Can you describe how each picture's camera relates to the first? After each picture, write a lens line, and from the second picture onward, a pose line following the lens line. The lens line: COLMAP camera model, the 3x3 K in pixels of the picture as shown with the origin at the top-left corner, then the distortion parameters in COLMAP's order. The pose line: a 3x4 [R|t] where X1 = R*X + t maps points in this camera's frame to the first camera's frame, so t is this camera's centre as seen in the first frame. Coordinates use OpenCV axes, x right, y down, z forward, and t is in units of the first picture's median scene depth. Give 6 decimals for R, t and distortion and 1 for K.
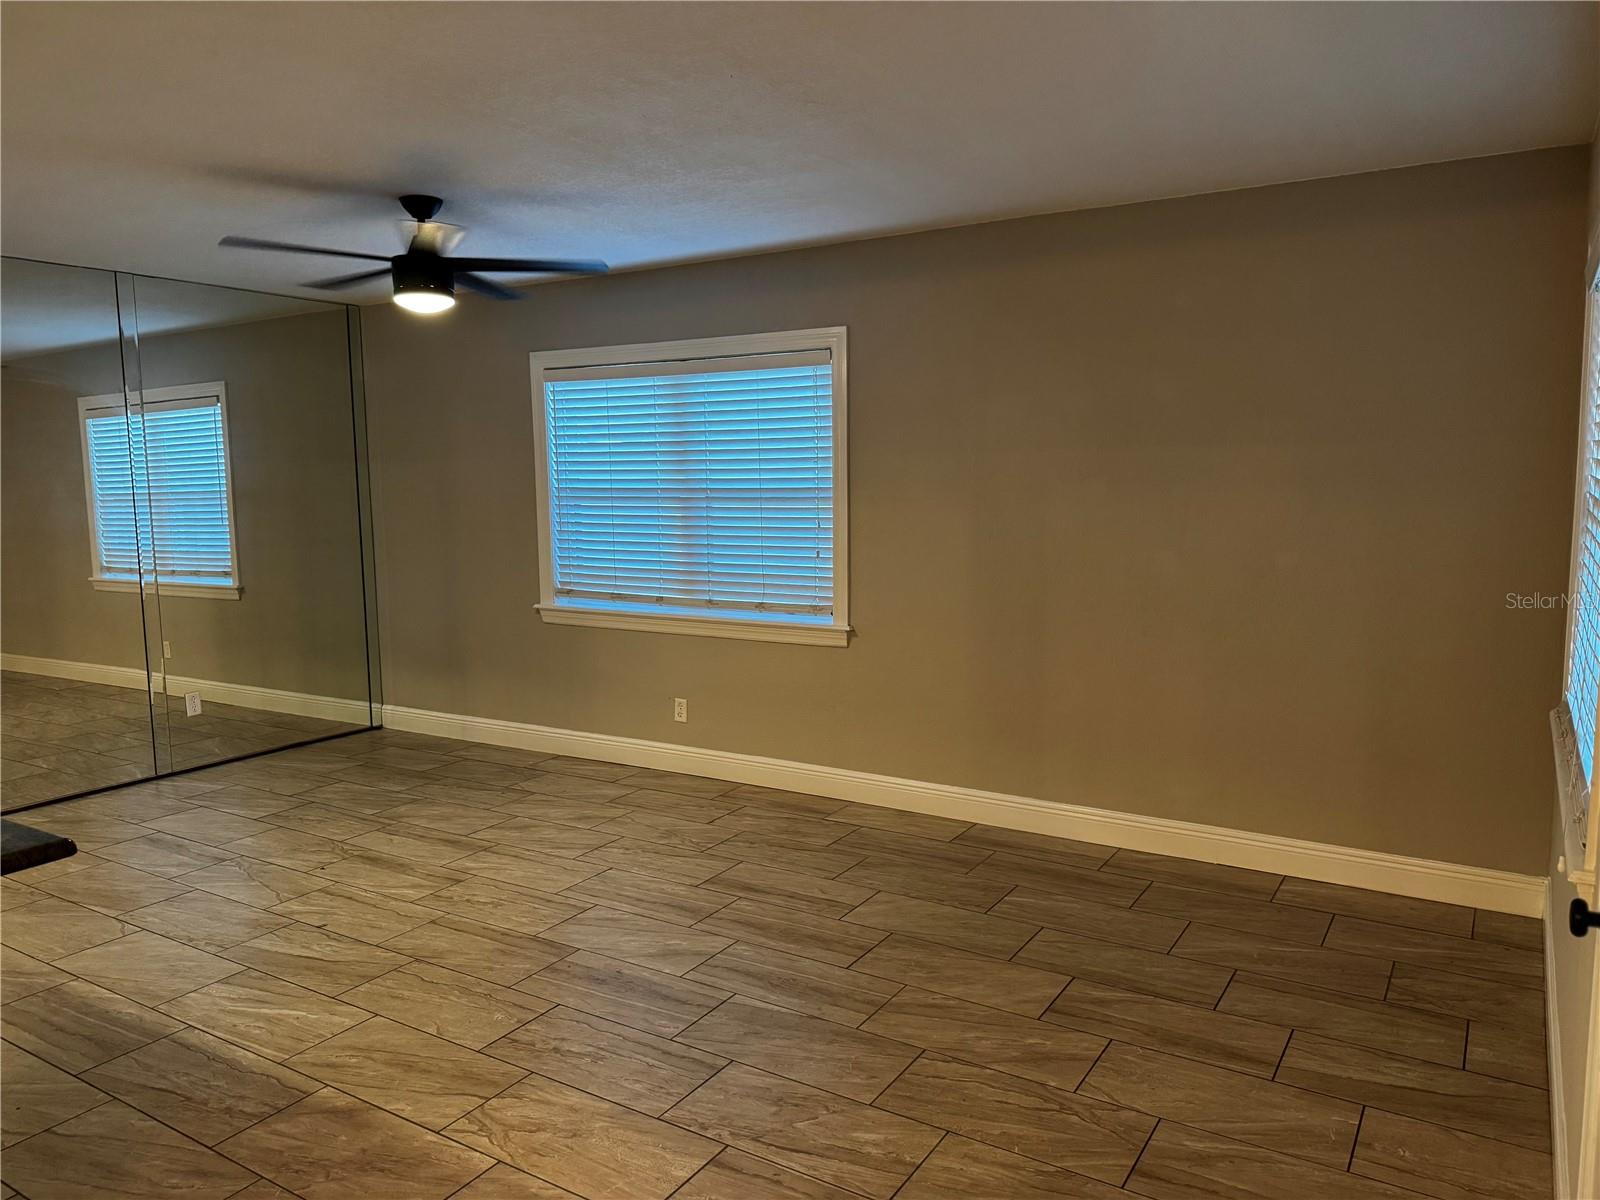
lens RADIAL K [[1121.2, 0, 800.0], [0, 1121.2, 600.0], [0, 0, 1]] dist [0.142493, -0.227540]
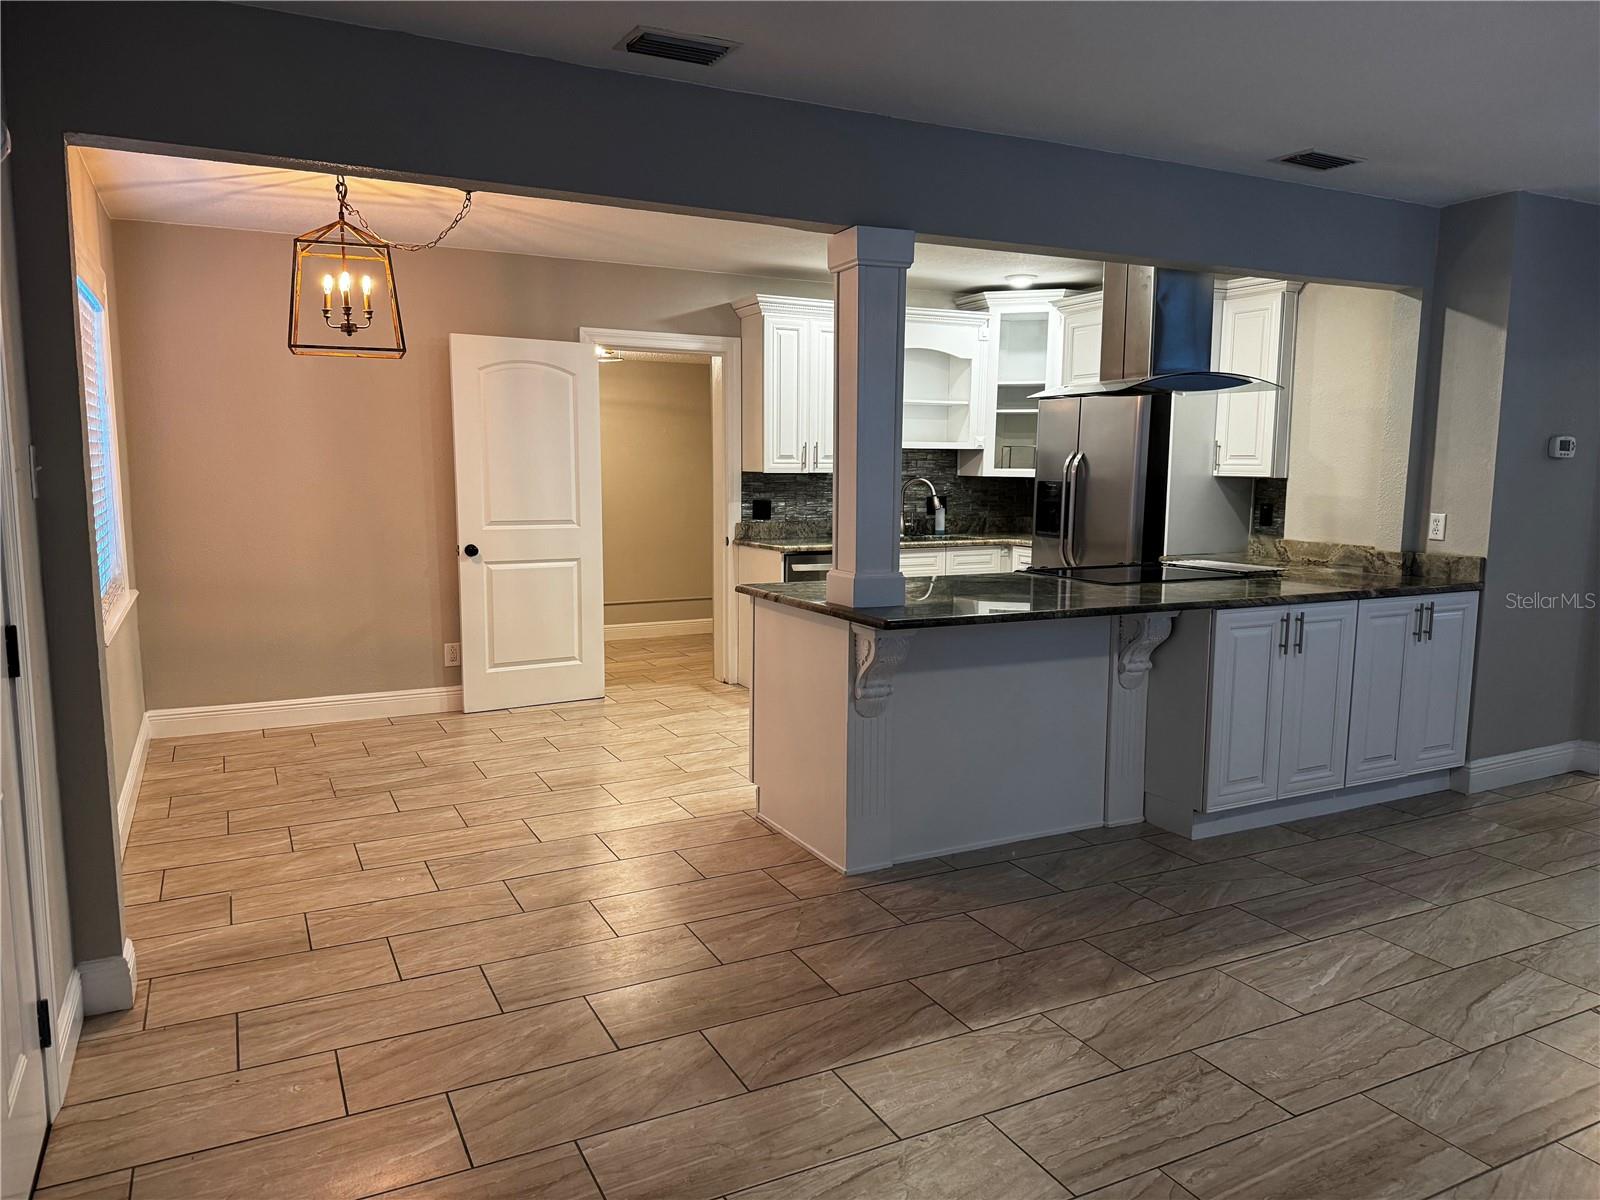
lens RADIAL K [[1115.1, 0, 805.6], [0, 1115.1, 609.4], [0, 0, 1]] dist [0.068934, -0.087648]
pose [[-0.507211, 0.127829, -0.852289, 0.437035], [-0.101375, 0.973224, 0.206297, -0.075654], [0.855839, 0.191037, -0.480672, 0.810031]]
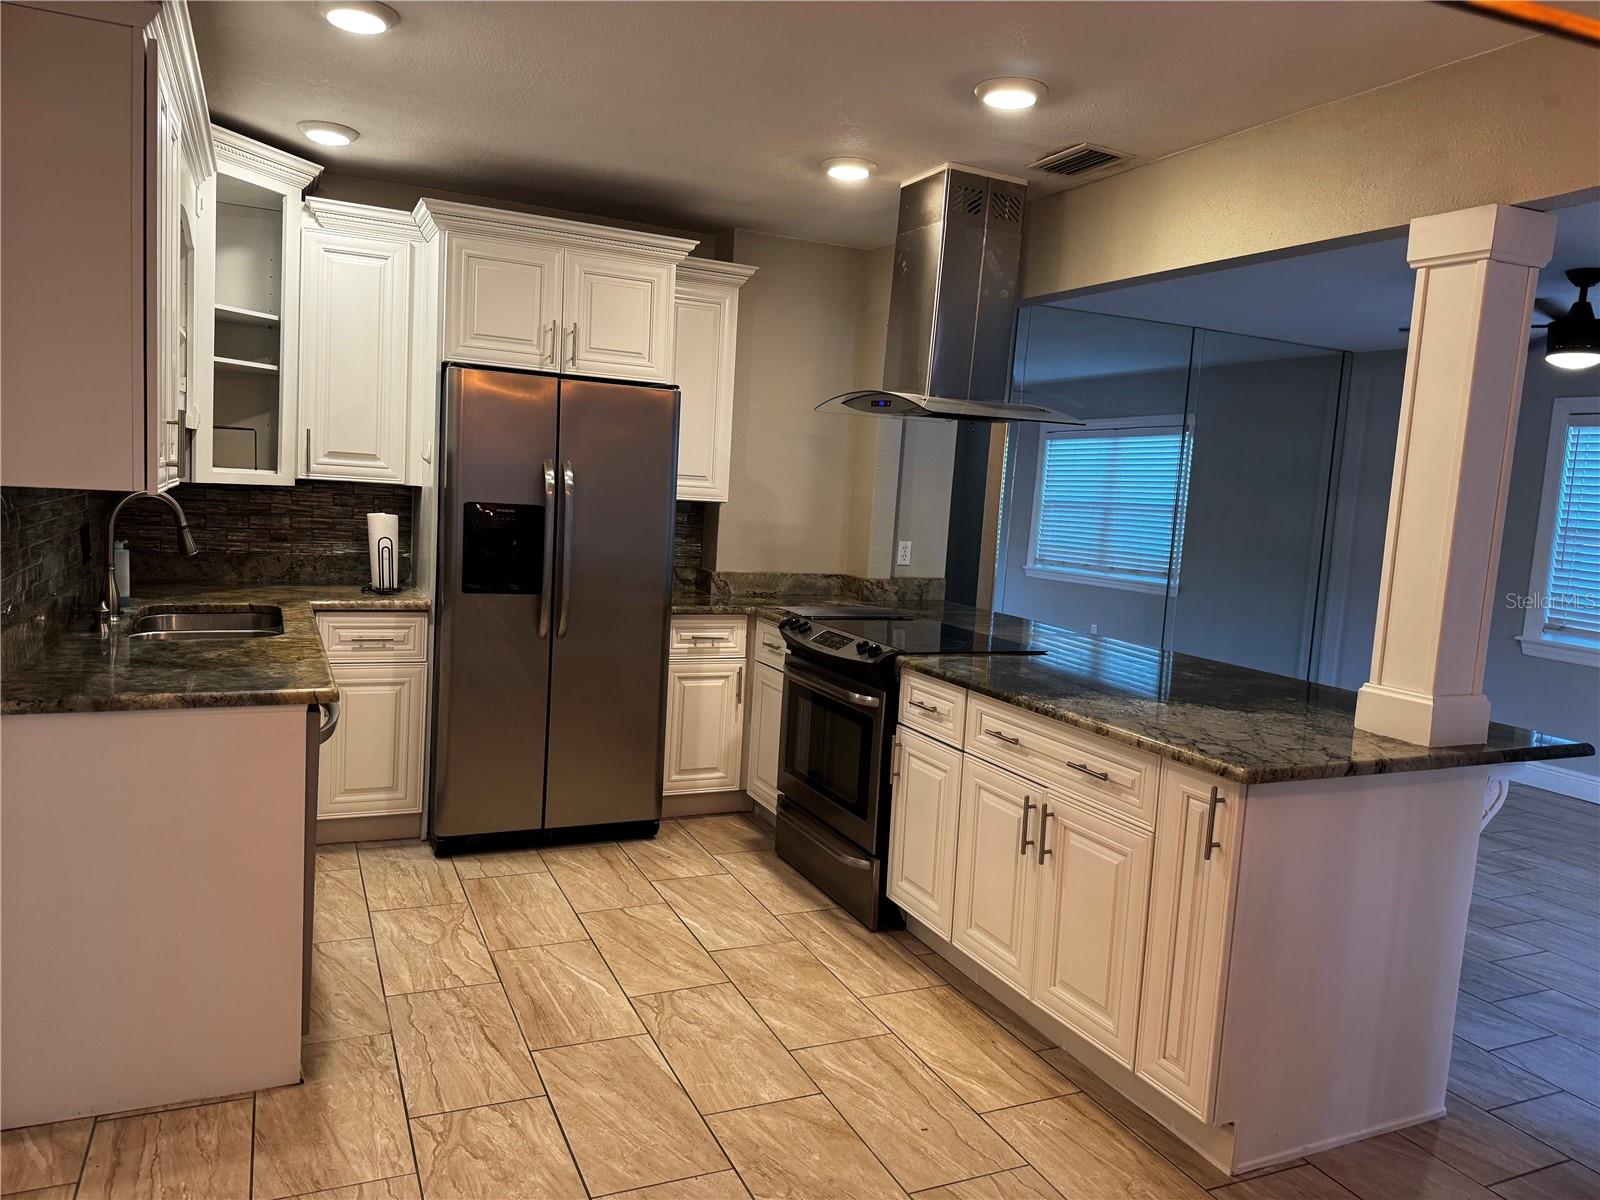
lens RADIAL K [[1121.7, 0, 800.0], [0, 1121.7, 600.0], [0, 0, 1]] dist [0.000892, -0.002298]
pose [[0.833010, 0.126114, -0.538692, -0.343767], [-0.138755, 0.990177, 0.017246, 0.066527], [0.535575, 0.060381, 0.842326, -0.349141]]
